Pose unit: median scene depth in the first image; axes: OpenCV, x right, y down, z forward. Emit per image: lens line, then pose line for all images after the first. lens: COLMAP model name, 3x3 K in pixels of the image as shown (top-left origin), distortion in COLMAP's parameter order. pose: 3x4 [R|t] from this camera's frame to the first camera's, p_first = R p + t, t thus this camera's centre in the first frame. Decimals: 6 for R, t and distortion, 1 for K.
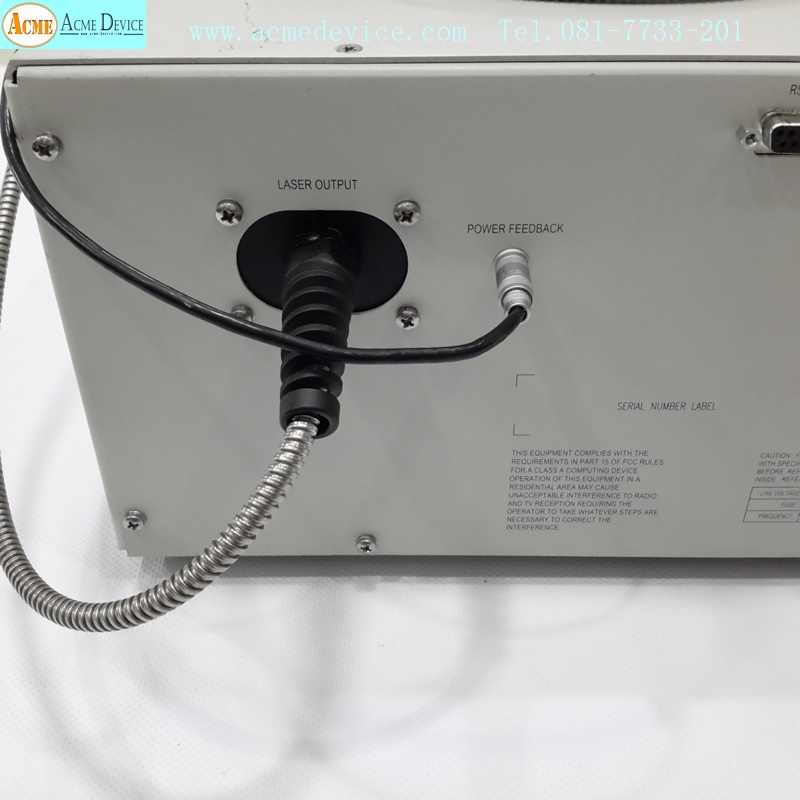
lens RADIAL K [[925.7, 0, 386.2], [0, 925.7, 345.8], [0, 0, 1]] dist [0.137586, -0.314122]
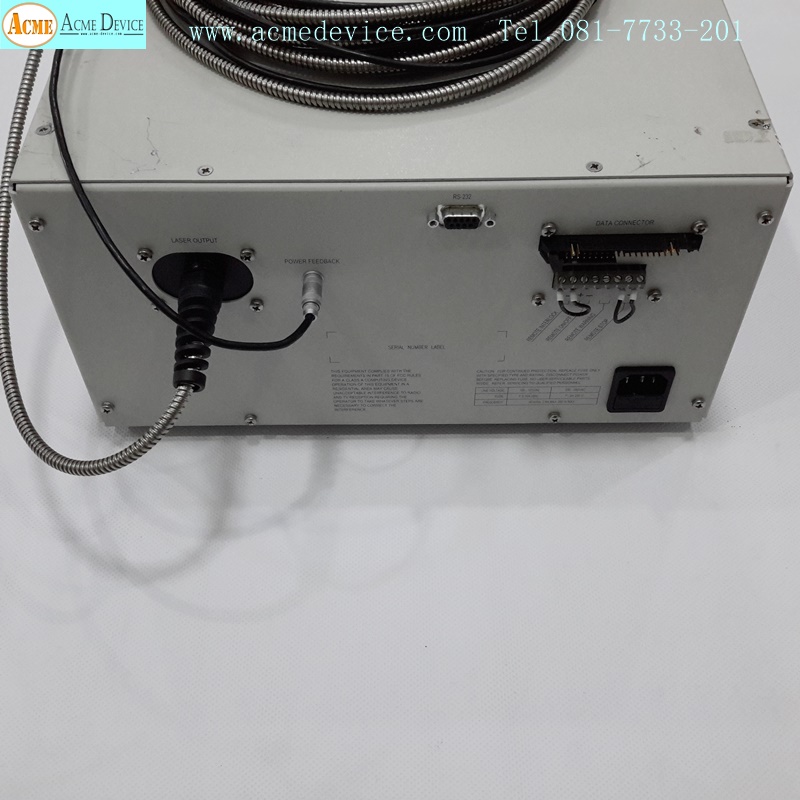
lens RADIAL K [[925.7, 0, 386.2], [0, 925.7, 345.8], [0, 0, 1]] dist [0.137586, -0.314122]
pose [[0.999947, -0.007362, 0.007258, 0.219025], [0.005470, 0.972514, 0.232781, -0.312044], [-0.008773, -0.232729, 0.972502, -0.601705]]
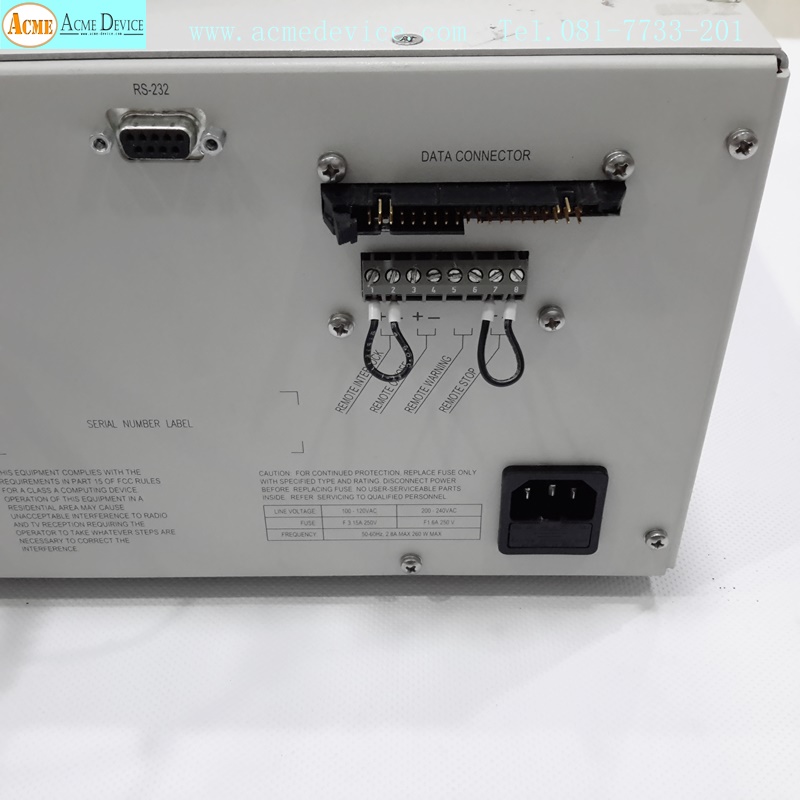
lens RADIAL K [[925.7, 0, 386.2], [0, 925.7, 345.8], [0, 0, 1]] dist [0.137586, -0.314122]
pose [[0.999962, 0.001018, 0.008622, 0.509242], [-0.001214, 0.999740, 0.022765, -0.033259], [-0.008597, -0.022774, 0.999704, 0.058515]]
